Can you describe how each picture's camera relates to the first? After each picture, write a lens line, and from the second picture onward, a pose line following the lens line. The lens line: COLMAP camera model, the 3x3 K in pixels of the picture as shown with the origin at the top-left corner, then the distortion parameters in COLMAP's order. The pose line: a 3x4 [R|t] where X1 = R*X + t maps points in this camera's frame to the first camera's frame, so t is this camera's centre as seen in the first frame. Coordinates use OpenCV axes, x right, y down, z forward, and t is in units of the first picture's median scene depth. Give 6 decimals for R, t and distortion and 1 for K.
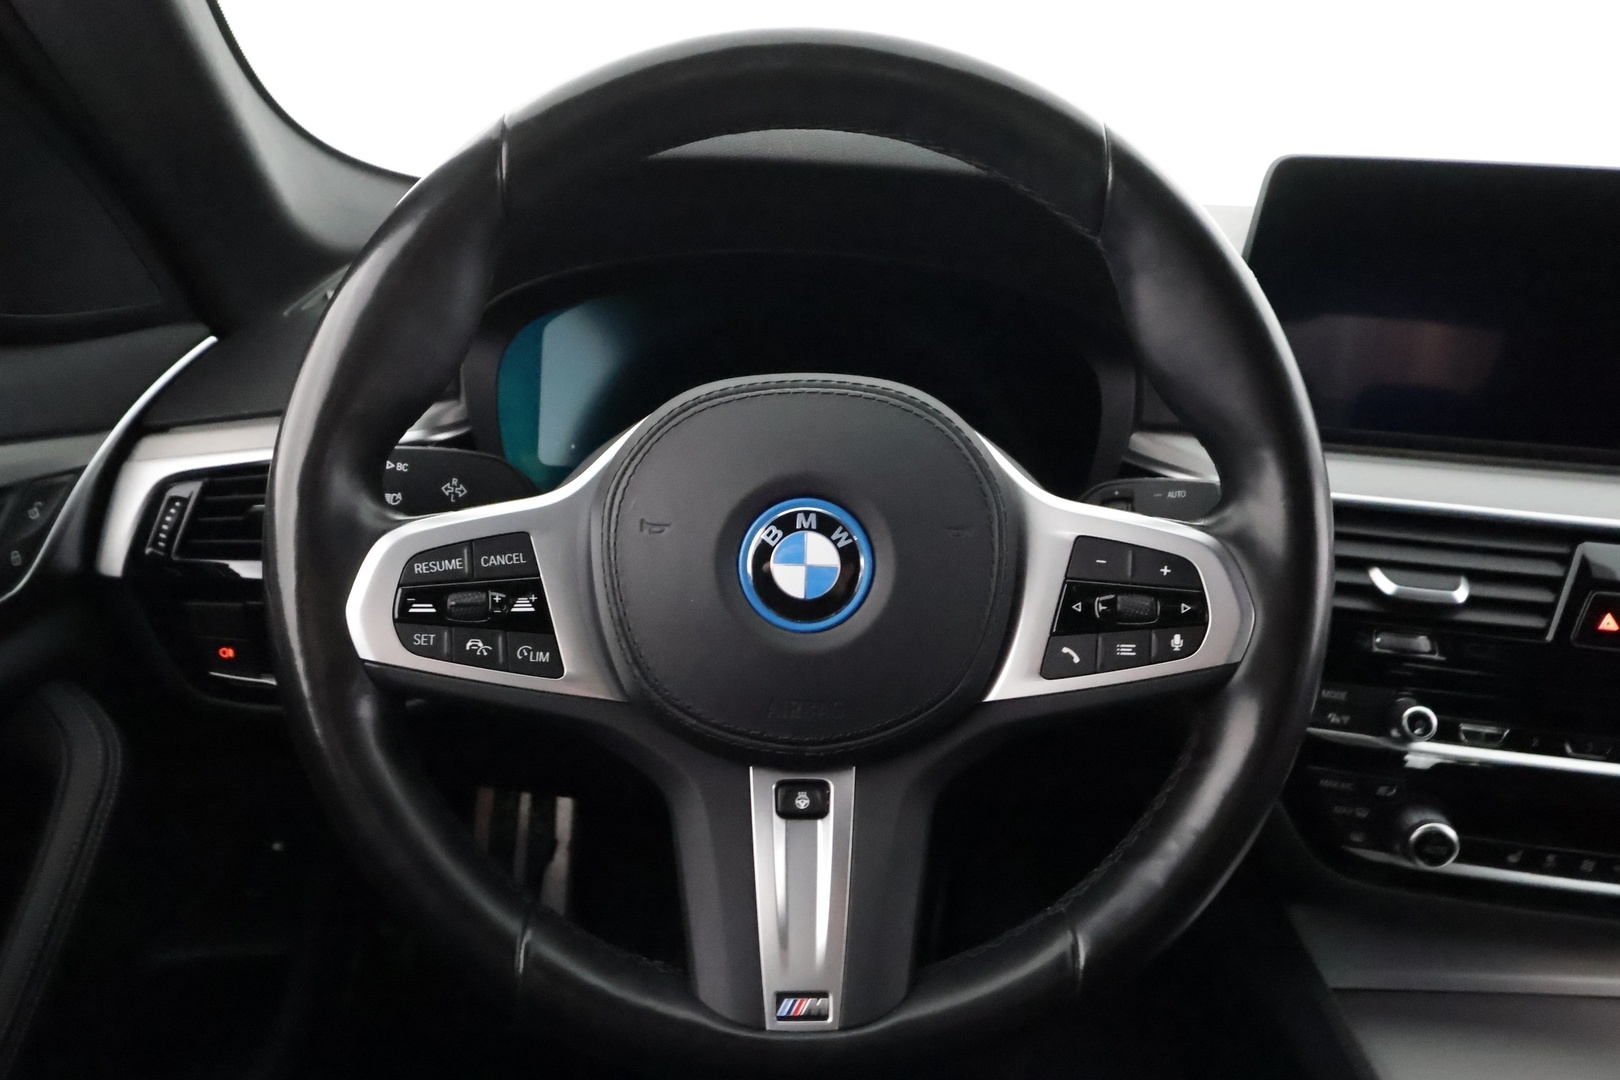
lens RADIAL K [[1145.2, 0, 810.0], [0, 1145.2, 540.0], [0, 0, 1]] dist [0.003568, 0.000881]
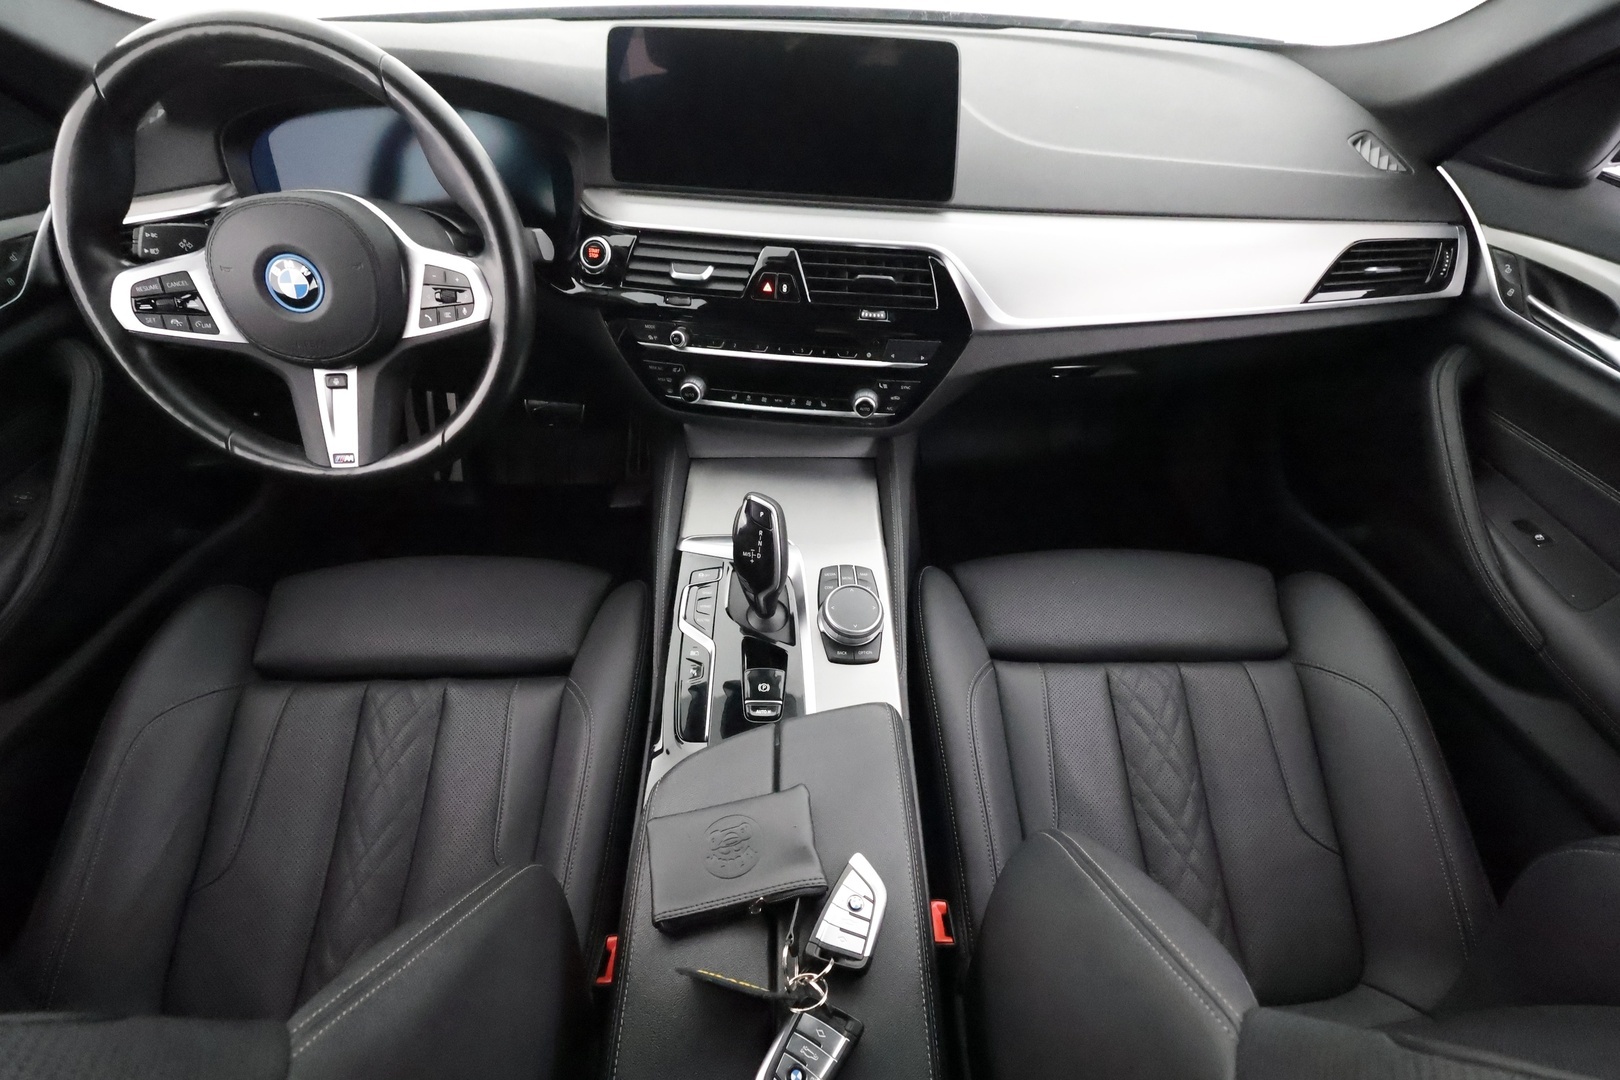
lens RADIAL K [[746.4, 0, 810.0], [0, 746.4, 540.0], [0, 0, 1]] dist [-0.010023, 0.007272]
pose [[0.999538, -0.029237, -0.008290, 1.027584], [0.030055, 0.910616, 0.412159, -0.094493], [-0.004501, -0.412218, 0.911074, -0.620875]]
